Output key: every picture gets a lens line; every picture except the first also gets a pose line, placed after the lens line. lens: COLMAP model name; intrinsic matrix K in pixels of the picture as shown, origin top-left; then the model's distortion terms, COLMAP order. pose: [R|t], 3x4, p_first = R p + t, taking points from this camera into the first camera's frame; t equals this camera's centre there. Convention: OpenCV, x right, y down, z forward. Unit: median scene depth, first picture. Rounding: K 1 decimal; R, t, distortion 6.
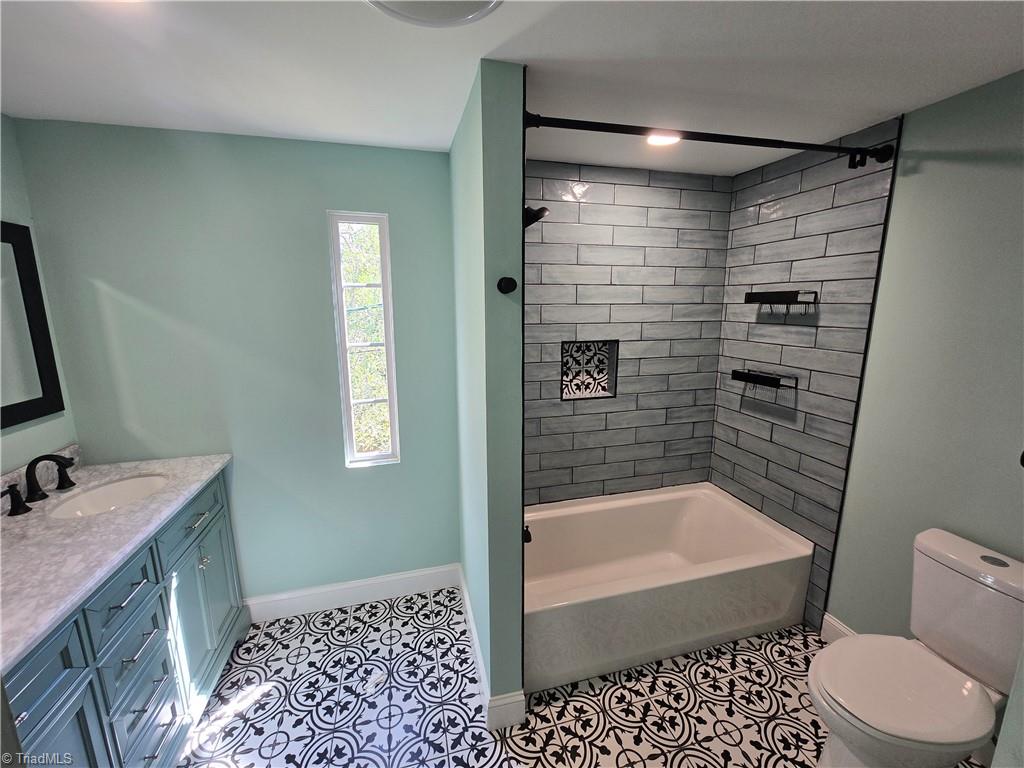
lens RADIAL K [[417.5, 0, 513.5], [0, 417.5, 382.8], [0, 0, 1]] dist [-0.001905, -0.000187]
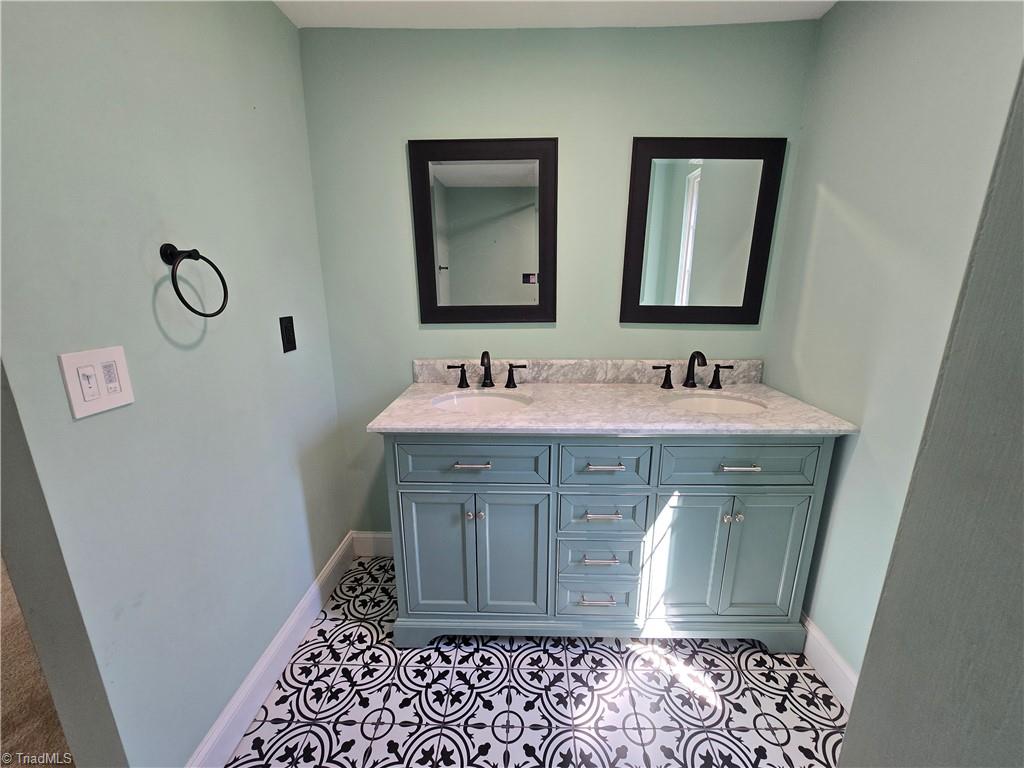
lens RADIAL K [[417.5, 0, 515.9], [0, 417.5, 387.1], [0, 0, 1]] dist [-0.001905, -0.000187]
pose [[-0.275984, 0.241066, -0.930441, 0.108453], [-0.182505, 0.937283, 0.296972, 0.013565], [0.943676, 0.251769, -0.214680, 0.731162]]
